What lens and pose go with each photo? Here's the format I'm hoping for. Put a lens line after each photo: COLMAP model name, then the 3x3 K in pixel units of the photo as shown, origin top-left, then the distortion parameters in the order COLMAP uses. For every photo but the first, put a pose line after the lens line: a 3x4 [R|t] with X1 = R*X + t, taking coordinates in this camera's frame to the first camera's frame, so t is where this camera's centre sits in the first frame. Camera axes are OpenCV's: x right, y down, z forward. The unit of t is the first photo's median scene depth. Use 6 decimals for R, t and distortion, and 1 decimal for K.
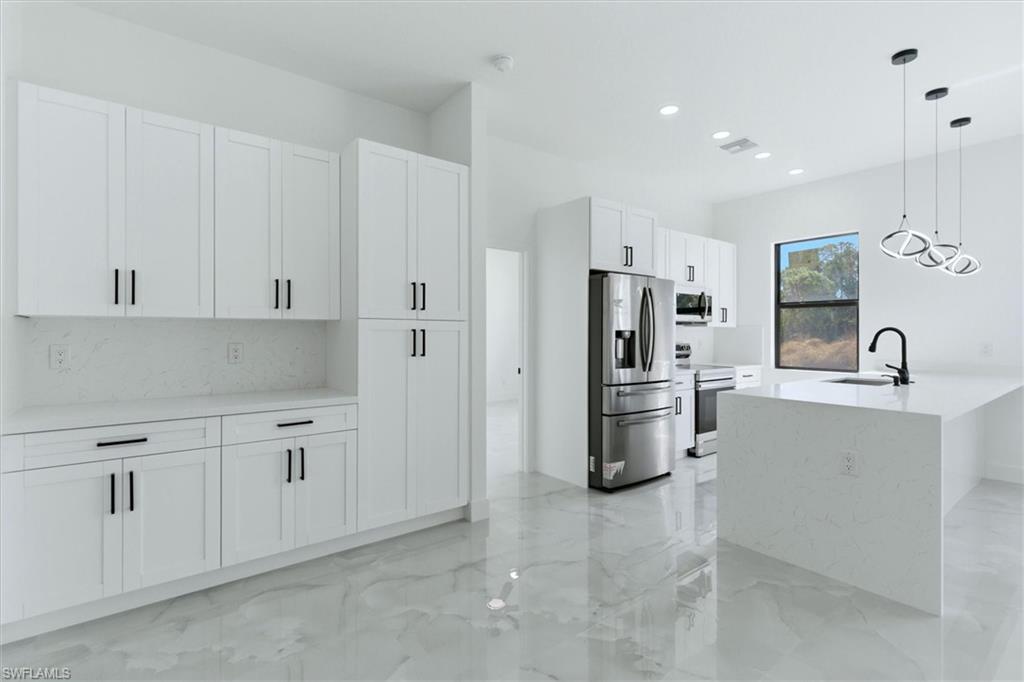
lens RADIAL K [[481.8, 0, 516.5], [0, 481.8, 331.1], [0, 0, 1]] dist [-0.001722, -0.000368]
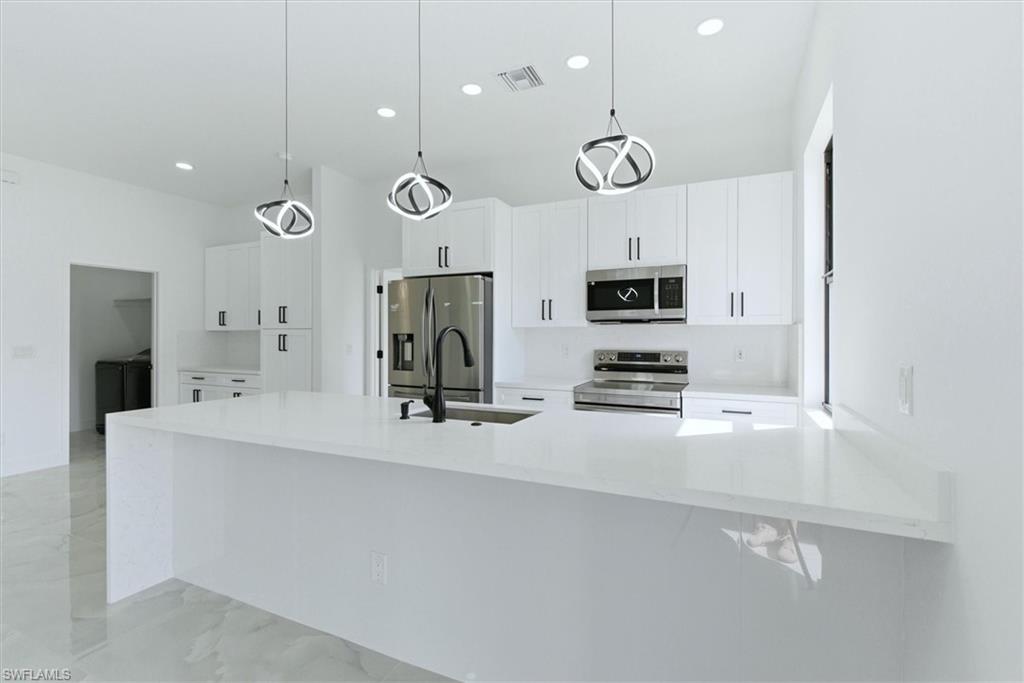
lens RADIAL K [[481.8, 0, 511.2], [0, 481.8, 338.7], [0, 0, 1]] dist [-0.001722, -0.000368]
pose [[0.433470, -0.000590, -0.901168, 1.208896], [0.004320, 0.999990, 0.001423, 0.008513], [0.901158, -0.004510, 0.433468, 0.726552]]
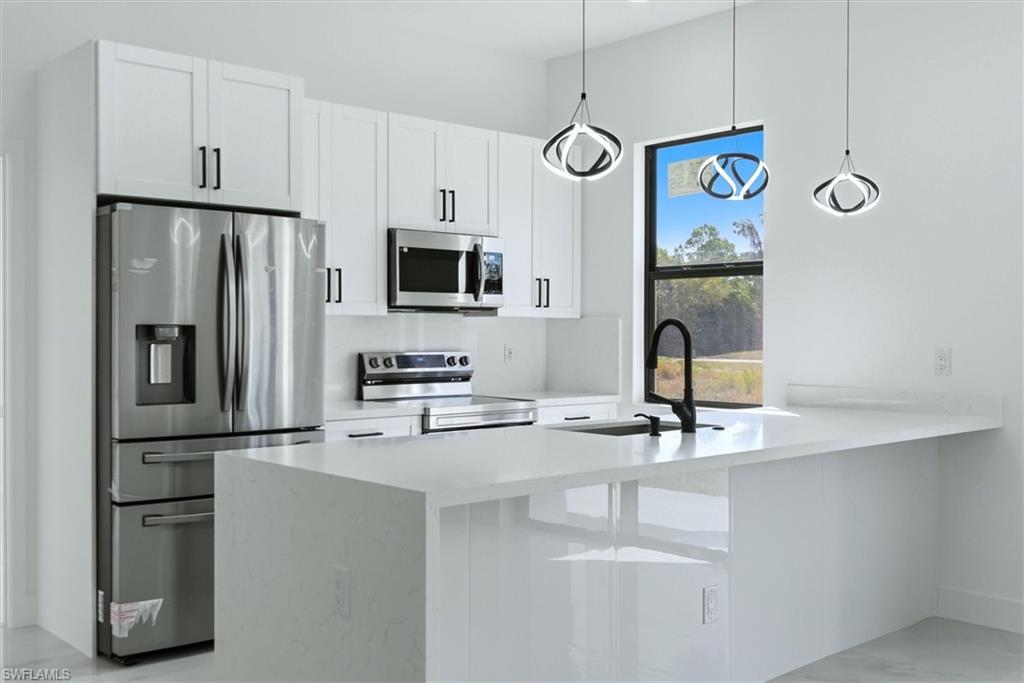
lens RADIAL K [[1006.4, 0, 512.0], [0, 1006.4, 345.1], [0, 0, 1]] dist [-0.003825, 0.000000]
pose [[0.997989, -0.006276, 0.063075, 0.484520], [0.005406, 0.999888, 0.013948, 0.006918], [-0.063156, -0.013579, 0.997911, -0.010288]]
